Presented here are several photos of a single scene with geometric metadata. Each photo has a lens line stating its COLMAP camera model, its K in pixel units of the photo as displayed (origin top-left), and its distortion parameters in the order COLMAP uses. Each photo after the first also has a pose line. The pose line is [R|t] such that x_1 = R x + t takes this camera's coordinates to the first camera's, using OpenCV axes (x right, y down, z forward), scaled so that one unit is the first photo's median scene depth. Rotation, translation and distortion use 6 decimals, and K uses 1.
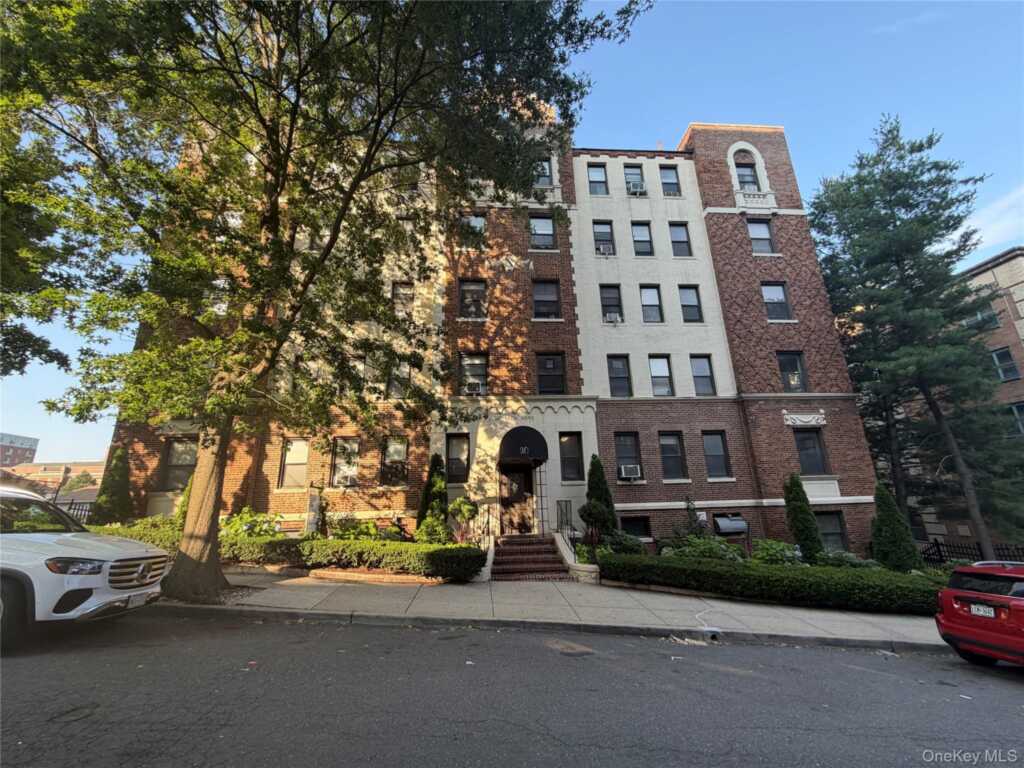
lens RADIAL K [[408.5, 0, 509.4], [0, 408.5, 383.7], [0, 0, 1]] dist [0.002690, -0.000301]
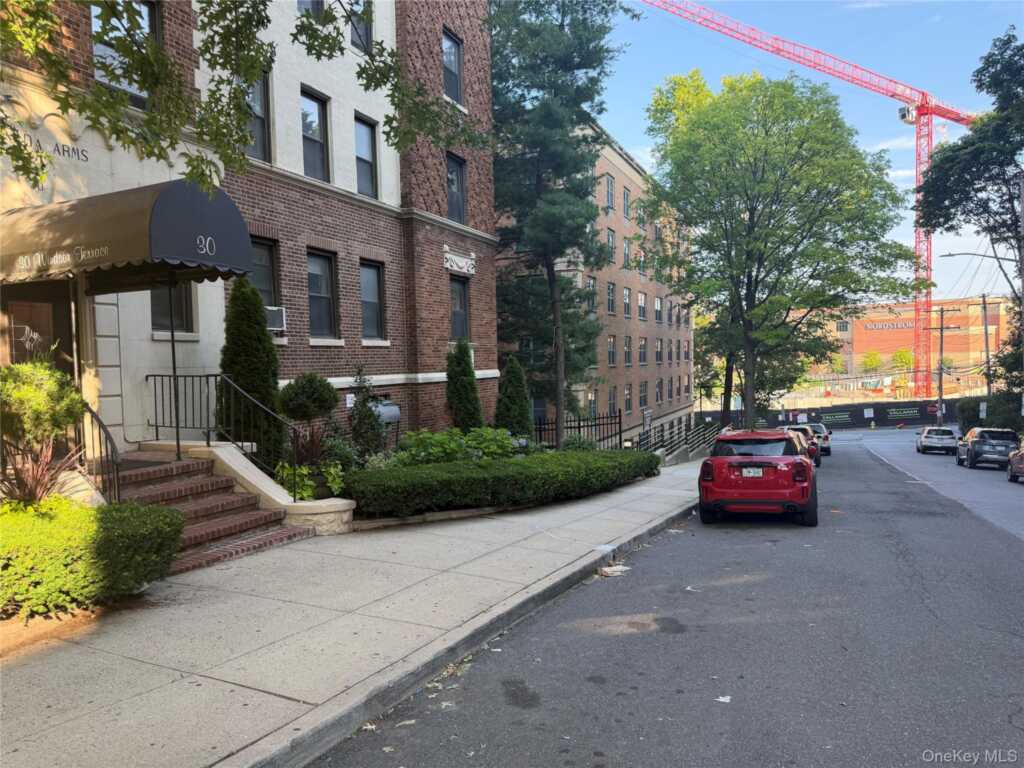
lens RADIAL K [[717.8, 0, 512.0], [0, 717.8, 384.0], [0, 0, 1]] dist [0.143748, -0.256457]
pose [[0.450677, -0.010776, 0.892622, -0.462691], [-0.239208, 0.961901, 0.132386, 0.138186], [-0.860041, -0.273185, 0.430929, 0.461296]]
